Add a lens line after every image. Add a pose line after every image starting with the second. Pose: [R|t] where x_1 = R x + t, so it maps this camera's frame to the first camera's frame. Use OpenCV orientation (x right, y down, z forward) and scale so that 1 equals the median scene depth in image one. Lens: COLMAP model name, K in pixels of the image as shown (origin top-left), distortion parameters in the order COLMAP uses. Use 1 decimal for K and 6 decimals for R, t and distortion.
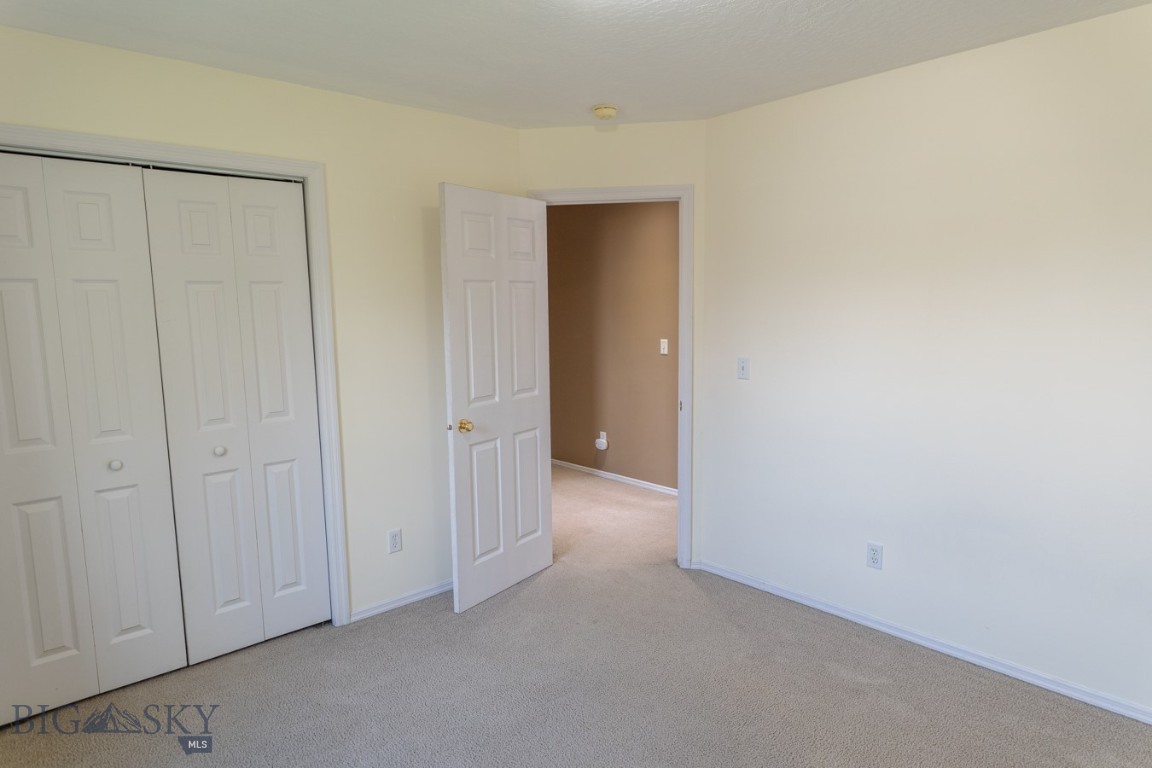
lens RADIAL K [[666.8, 0, 570.1], [0, 666.8, 382.9], [0, 0, 1]] dist [0.000833, 0.002125]
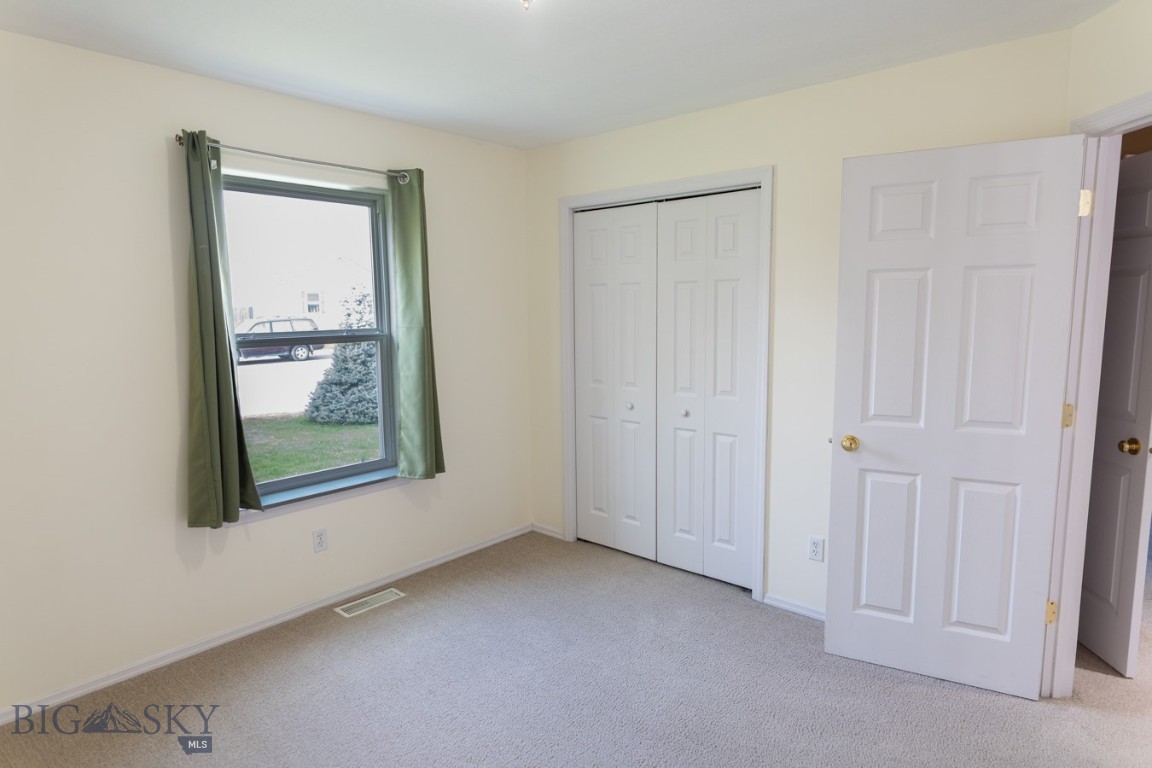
lens RADIAL K [[666.8, 0, 578.4], [0, 666.8, 381.6], [0, 0, 1]] dist [0.000833, 0.002125]
pose [[0.130364, 0.131415, -0.982718, 0.628156], [-0.104850, 0.987446, 0.118138, -0.078408], [0.985907, 0.087637, 0.142506, 0.540791]]
